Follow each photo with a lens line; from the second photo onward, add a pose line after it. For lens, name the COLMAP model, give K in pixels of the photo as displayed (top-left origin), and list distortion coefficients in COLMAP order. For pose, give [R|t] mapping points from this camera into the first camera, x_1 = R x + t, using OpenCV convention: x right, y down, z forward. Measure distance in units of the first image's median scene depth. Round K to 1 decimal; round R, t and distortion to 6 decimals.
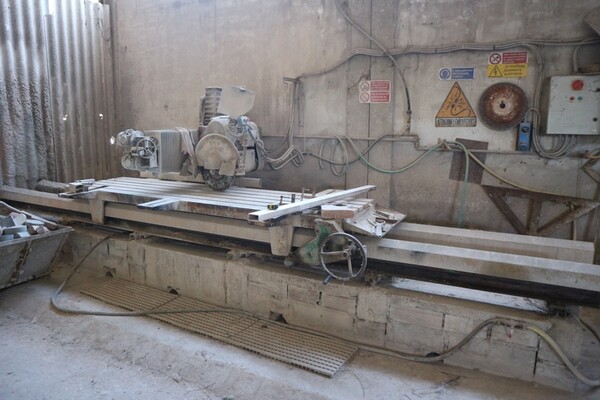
lens RADIAL K [[423.4, 0, 300.0], [0, 423.4, 200.0], [0, 0, 1]] dist [-0.125572, 0.086064]
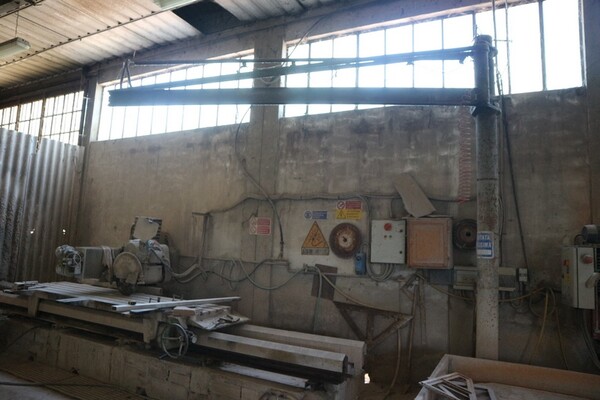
lens RADIAL K [[423.4, 0, 300.0], [0, 423.4, 200.0], [0, 0, 1]] dist [-0.125572, 0.086064]
pose [[0.999060, 0.042885, 0.006356, 0.323245], [-0.039337, 0.958338, -0.282916, 0.036045], [-0.018224, 0.282400, 0.959124, -0.326632]]
